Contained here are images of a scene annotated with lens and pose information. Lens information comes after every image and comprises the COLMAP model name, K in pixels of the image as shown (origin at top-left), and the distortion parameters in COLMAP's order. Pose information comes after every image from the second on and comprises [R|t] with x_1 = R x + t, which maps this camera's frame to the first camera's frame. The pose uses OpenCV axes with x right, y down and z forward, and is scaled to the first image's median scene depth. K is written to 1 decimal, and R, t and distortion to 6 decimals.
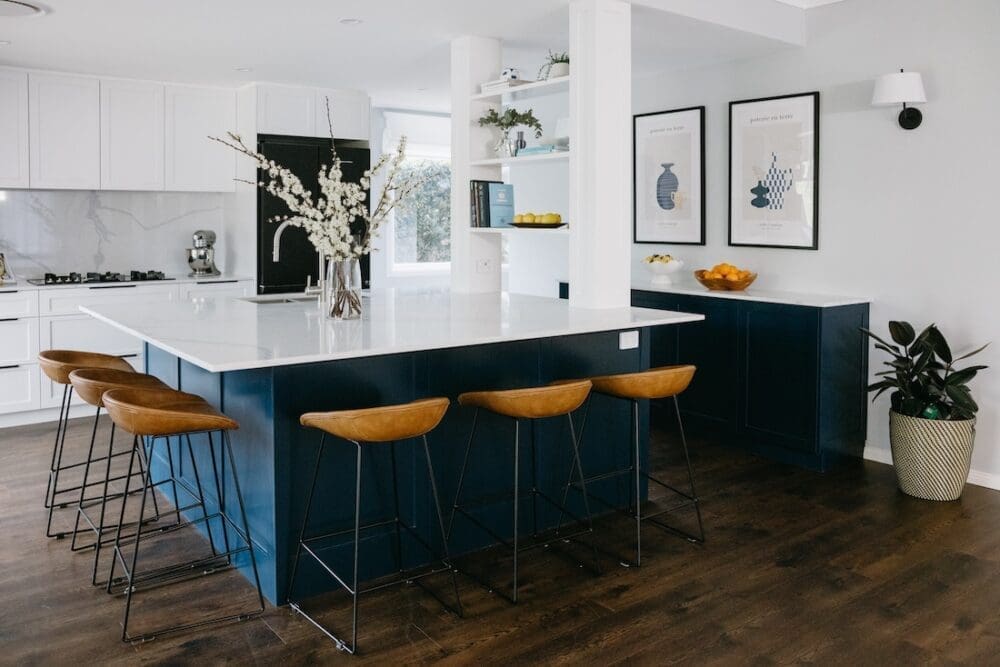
lens RADIAL K [[806.5, 0, 500.0], [0, 806.5, 333.5], [0, 0, 1]] dist [-0.111507, 0.107760]
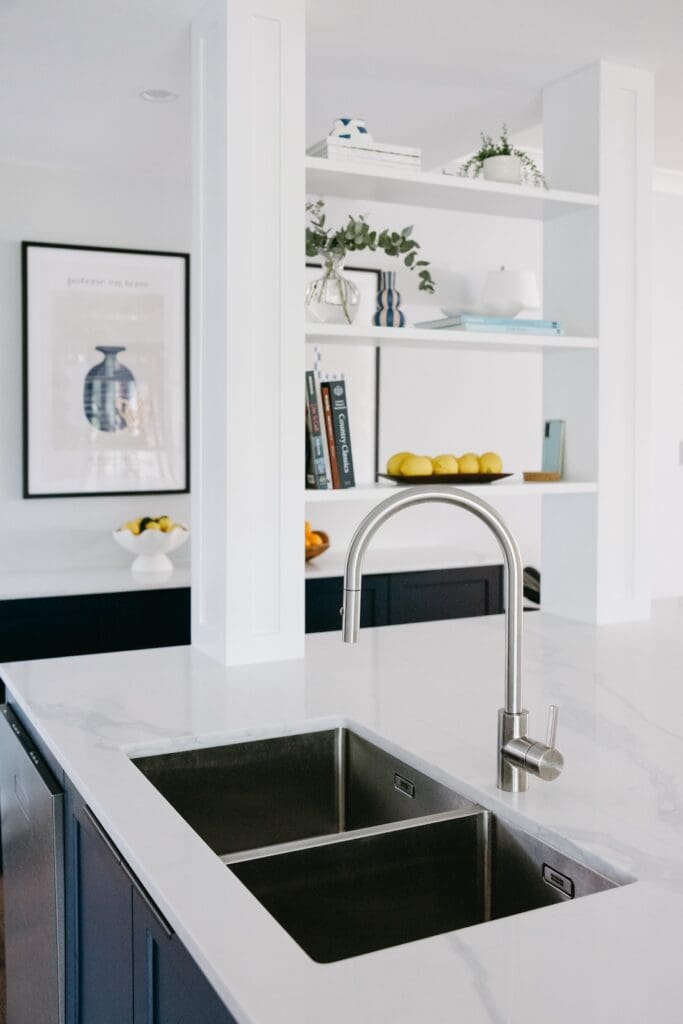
lens RADIAL K [[993.6, 0, 314.1], [0, 993.6, 508.8], [0, 0, 1]] dist [-0.000883, -0.004473]
pose [[0.196080, -0.084338, 0.976954, -0.439428], [0.133690, 0.989291, 0.058571, -0.128671], [-0.971432, 0.119125, 0.205255, 0.762049]]
